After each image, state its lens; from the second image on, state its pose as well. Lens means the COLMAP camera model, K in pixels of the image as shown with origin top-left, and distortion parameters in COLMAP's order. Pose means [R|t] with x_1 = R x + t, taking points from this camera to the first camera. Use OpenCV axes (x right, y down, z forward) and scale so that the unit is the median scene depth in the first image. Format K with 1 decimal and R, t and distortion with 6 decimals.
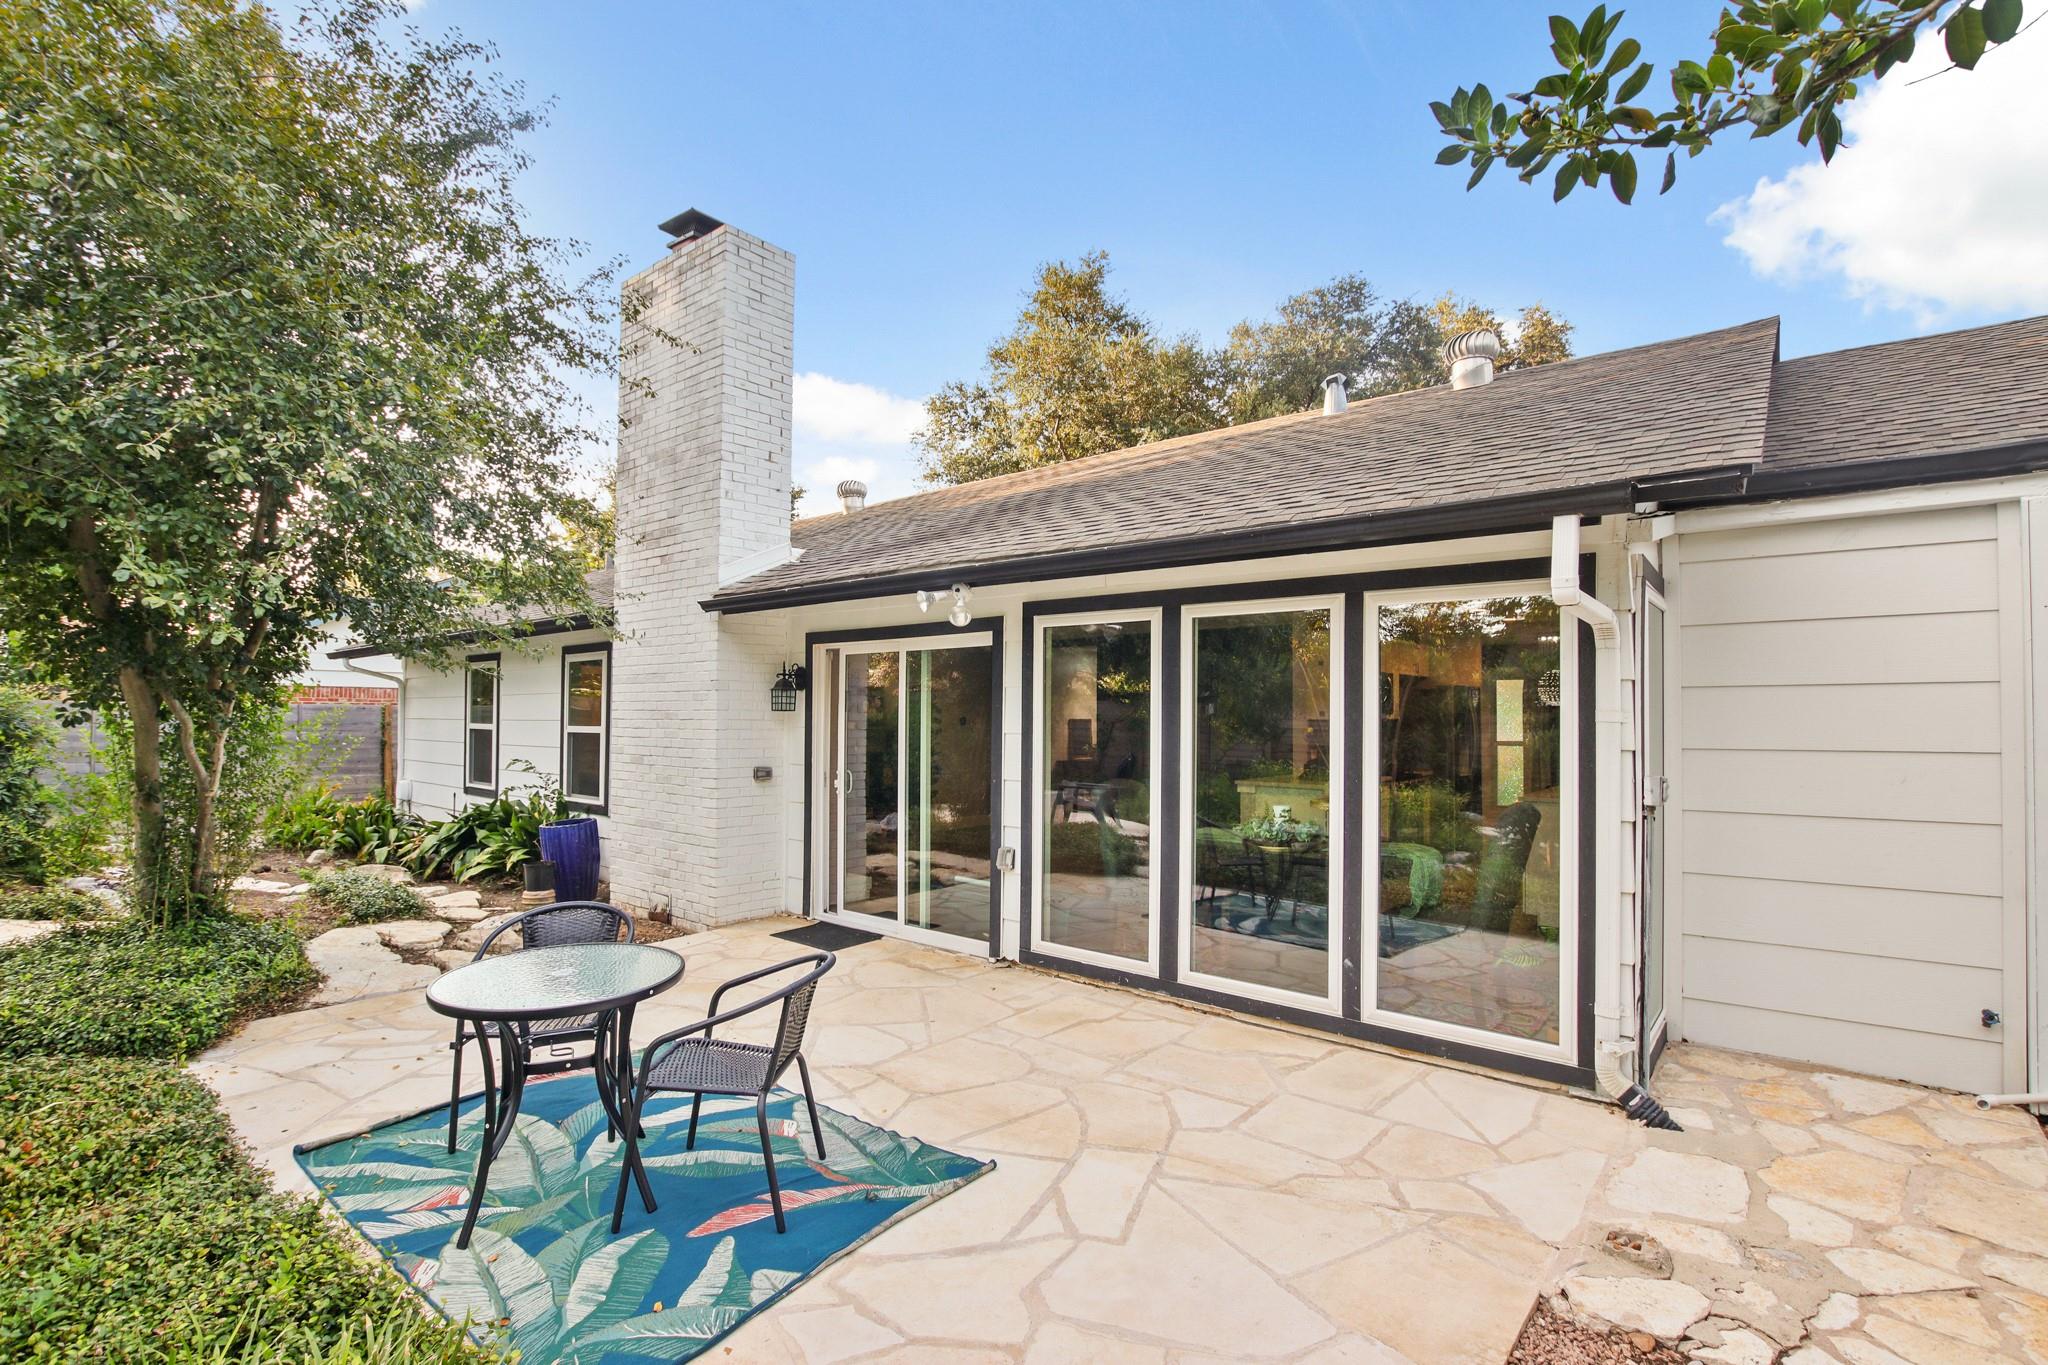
lens RADIAL K [[950.4, 0, 1029.7], [0, 950.4, 724.2], [0, 0, 1]] dist [-0.042793, 0.008923]
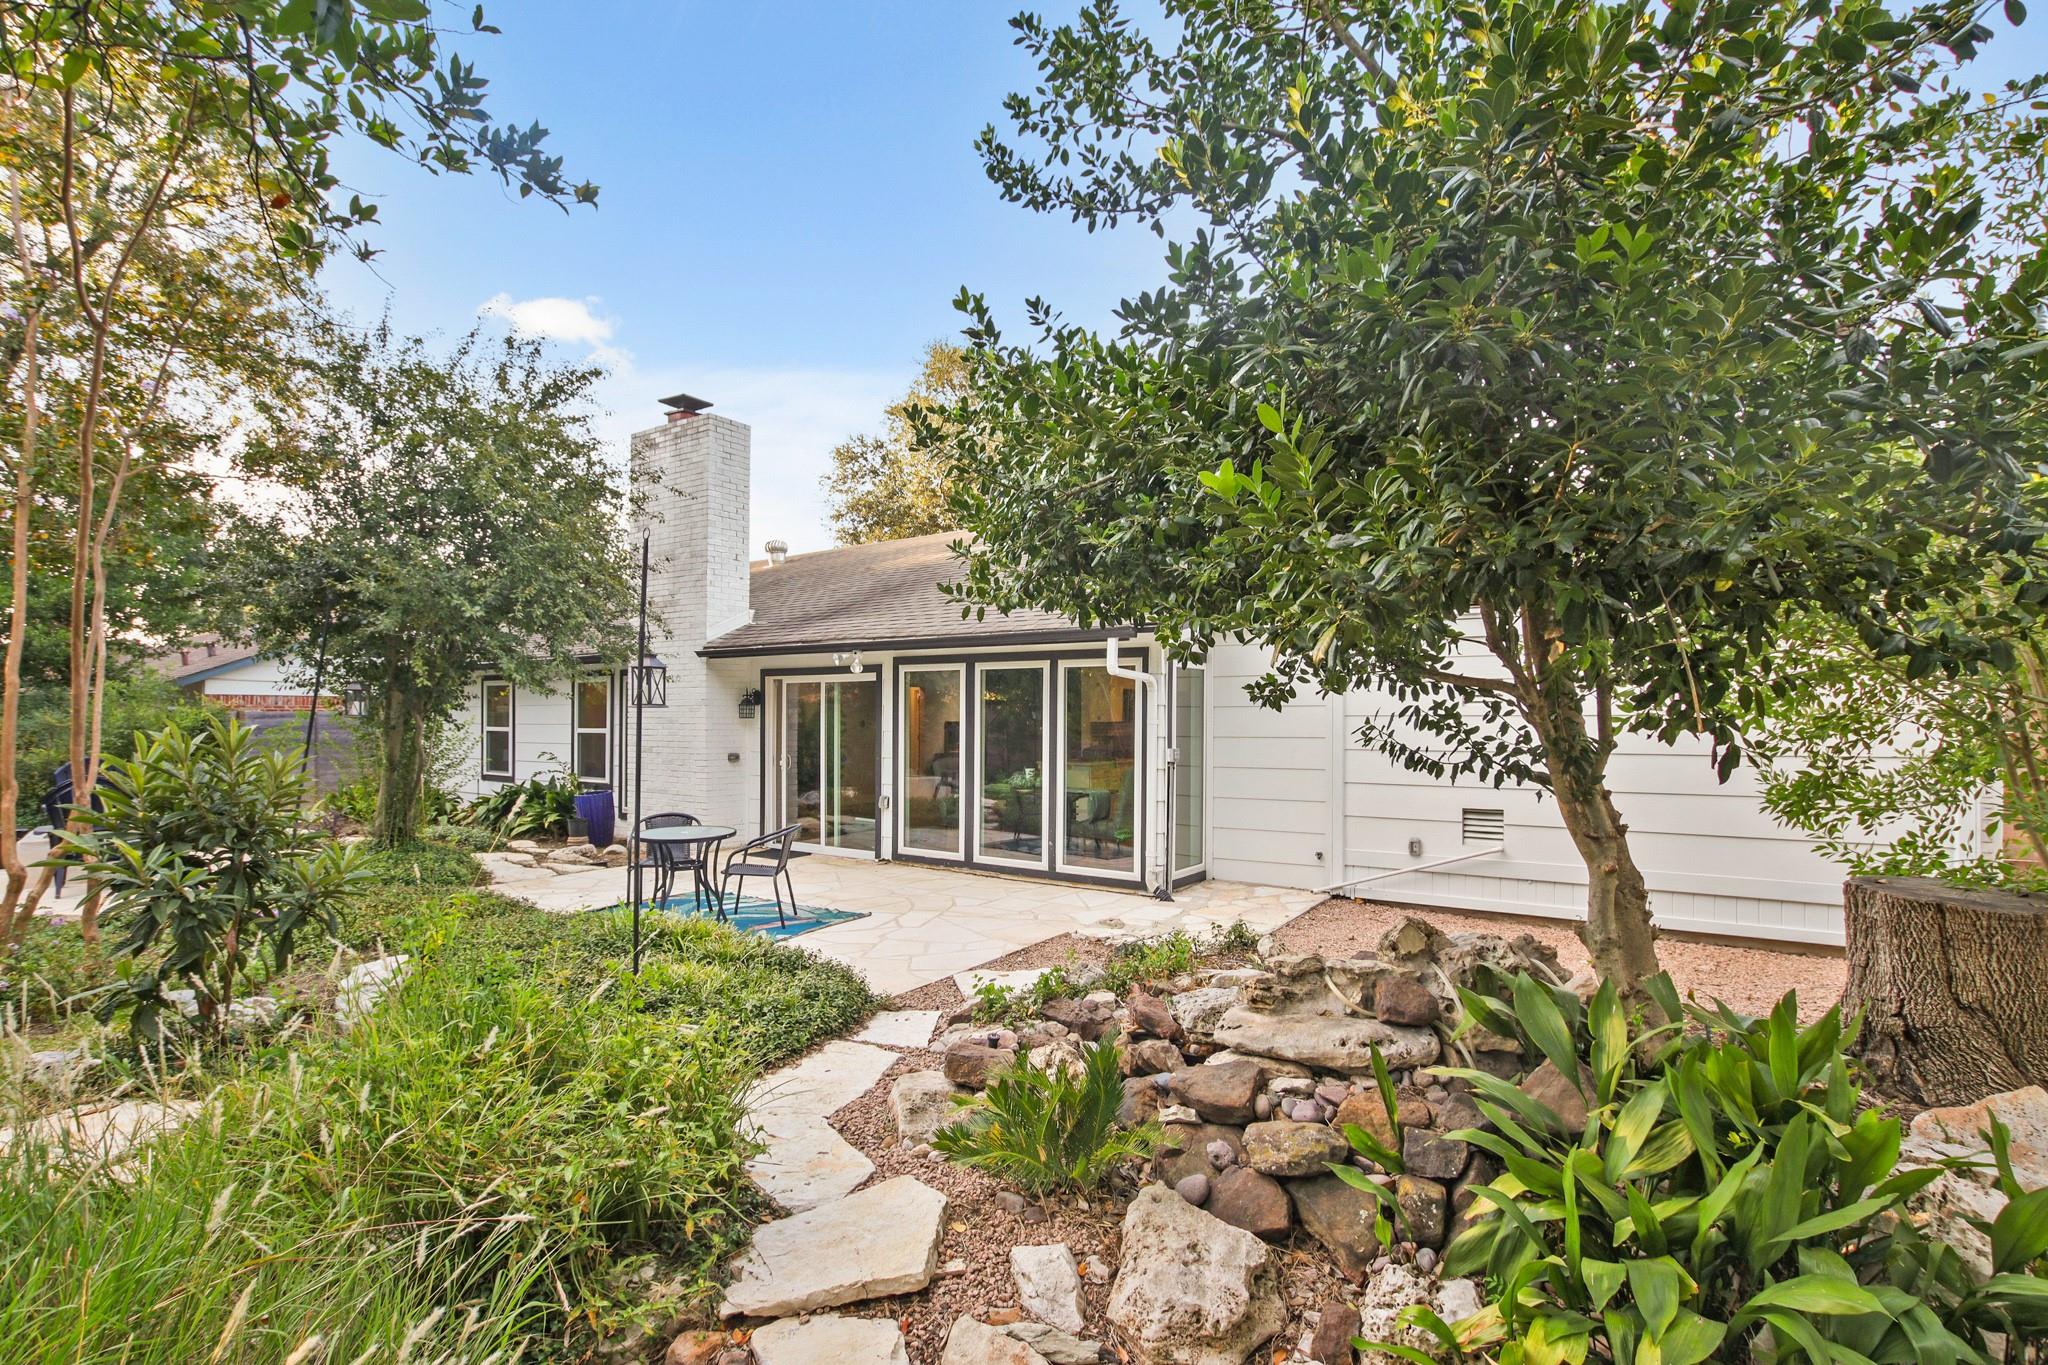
lens RADIAL K [[950.4, 0, 1029.7], [0, 950.4, 724.2], [0, 0, 1]] dist [-0.042793, 0.008923]
pose [[0.995148, -0.005125, 0.098256, 0.060437], [0.005063, 0.999987, 0.000885, -0.003092], [-0.098259, -0.000383, 0.995161, -0.658683]]
